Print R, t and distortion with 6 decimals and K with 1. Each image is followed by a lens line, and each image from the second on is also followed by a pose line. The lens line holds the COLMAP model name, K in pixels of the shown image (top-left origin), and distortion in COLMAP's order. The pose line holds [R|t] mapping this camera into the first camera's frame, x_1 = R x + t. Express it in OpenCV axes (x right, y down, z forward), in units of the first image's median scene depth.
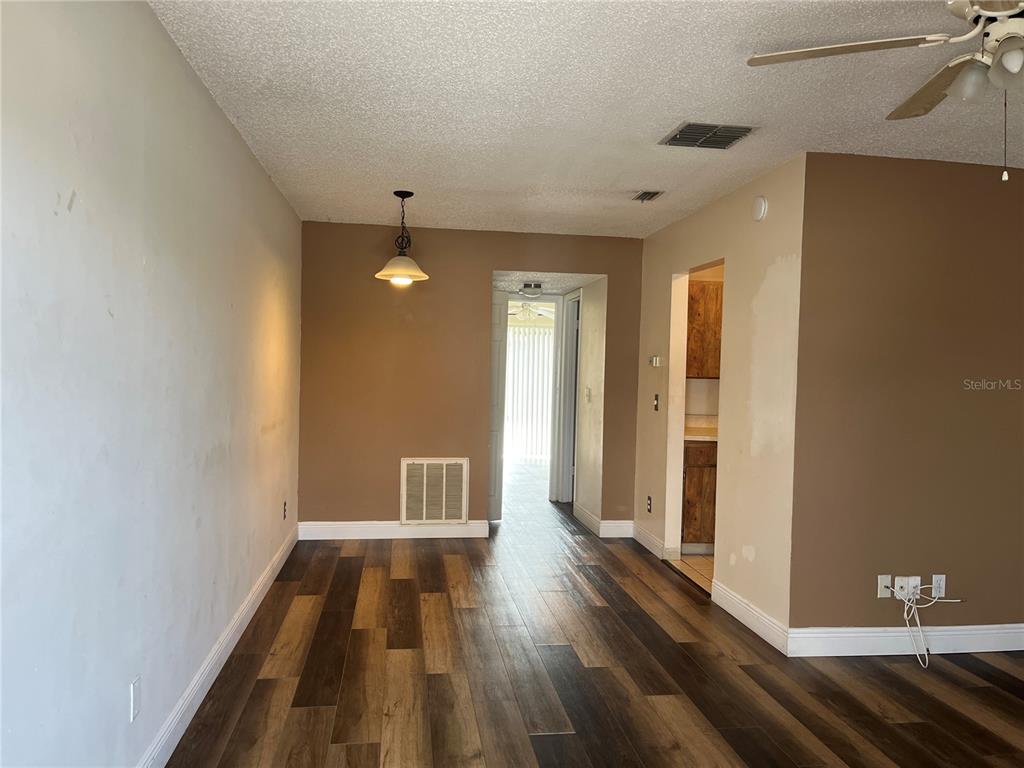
lens RADIAL K [[774.3, 0, 511.6], [0, 774.3, 395.7], [0, 0, 1]] dist [0.066565, -0.092741]
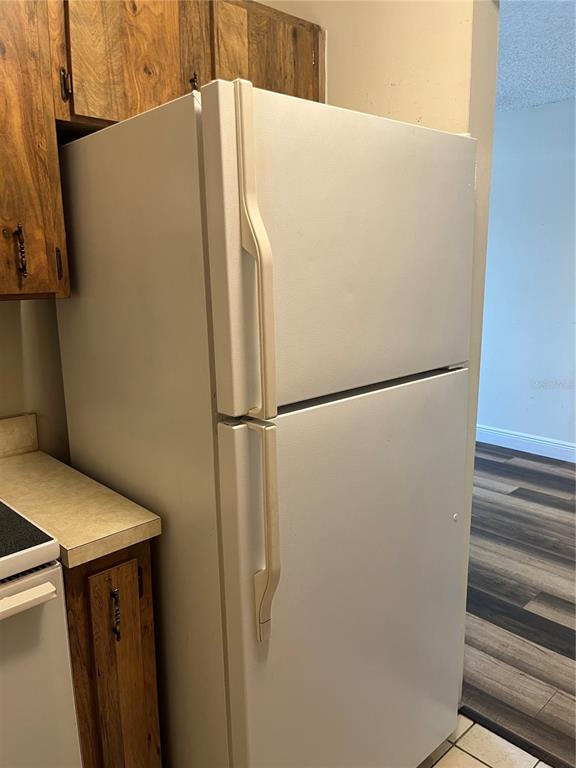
lens RADIAL K [[580.7, 0, 290.2], [0, 580.7, 389.3], [0, 0, 1]] dist [0.066565, -0.092741]
pose [[-0.819818, 0.110498, -0.561862, 0.553043], [-0.015476, 0.976571, 0.214638, -0.037574], [0.572415, 0.184659, -0.798900, 1.206971]]
